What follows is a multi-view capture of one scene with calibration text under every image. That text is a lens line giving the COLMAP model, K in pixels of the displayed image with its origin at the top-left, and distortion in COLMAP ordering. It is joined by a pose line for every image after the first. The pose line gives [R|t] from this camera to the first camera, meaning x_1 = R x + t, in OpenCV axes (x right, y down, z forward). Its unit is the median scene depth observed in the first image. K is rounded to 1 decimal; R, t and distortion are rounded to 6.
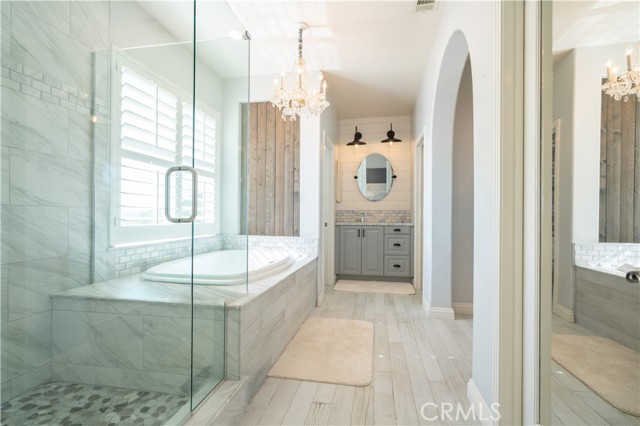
lens RADIAL K [[286.0, 0, 321.7], [0, 286.0, 213.0], [0, 0, 1]] dist [-0.004299, 0.003335]
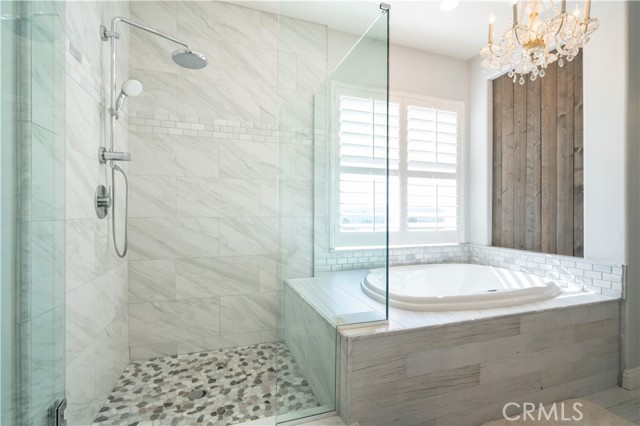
lens RADIAL K [[286.0, 0, 320.5], [0, 286.0, 214.4], [0, 0, 1]] dist [-0.004299, 0.003335]
pose [[0.514025, -0.007177, -0.857745, 0.177396], [0.006723, 0.999968, -0.004338, -0.014633], [0.857749, -0.003537, 0.514057, 0.219699]]
